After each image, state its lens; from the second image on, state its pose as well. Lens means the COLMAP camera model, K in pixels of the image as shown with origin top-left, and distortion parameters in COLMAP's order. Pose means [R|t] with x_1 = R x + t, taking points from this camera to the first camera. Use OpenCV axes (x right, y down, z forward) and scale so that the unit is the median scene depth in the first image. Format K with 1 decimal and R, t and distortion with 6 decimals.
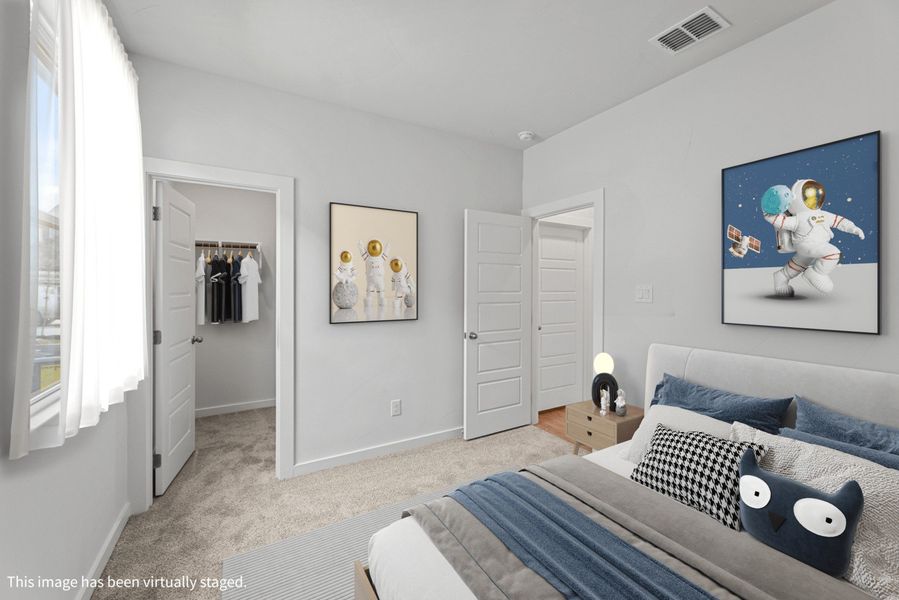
lens RADIAL K [[362.2, 0, 451.1], [0, 362.2, 299.8], [0, 0, 1]] dist [0.002778, 0.000062]
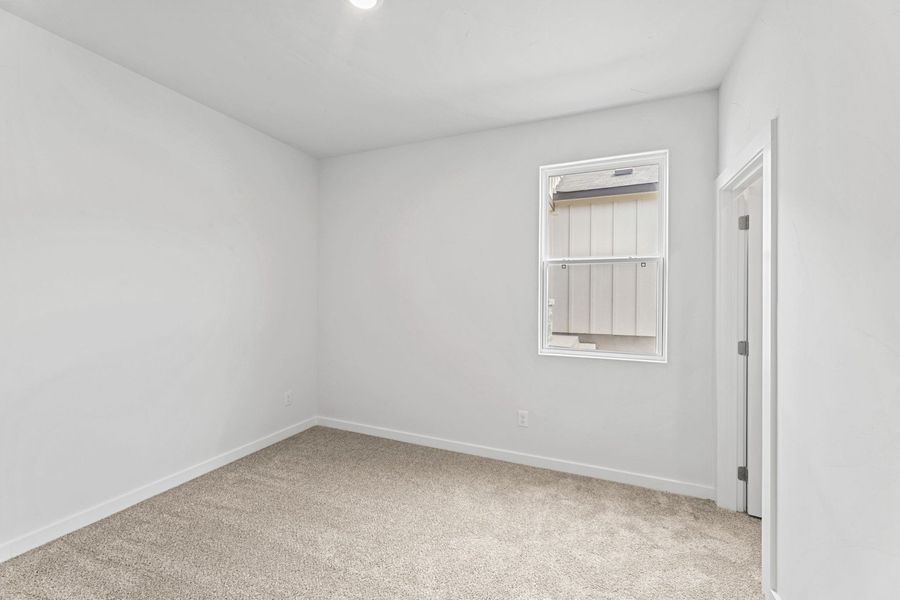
lens RADIAL K [[375.8, 0, 450.0], [0, 375.8, 300.0], [0, 0, 1]] dist [0.001085, 0.000046]
pose [[-0.835172, -0.006920, -0.549945, 0.432387], [-0.022526, 0.999512, 0.021632, -0.033717], [0.549527, 0.030454, -0.834921, 1.433187]]
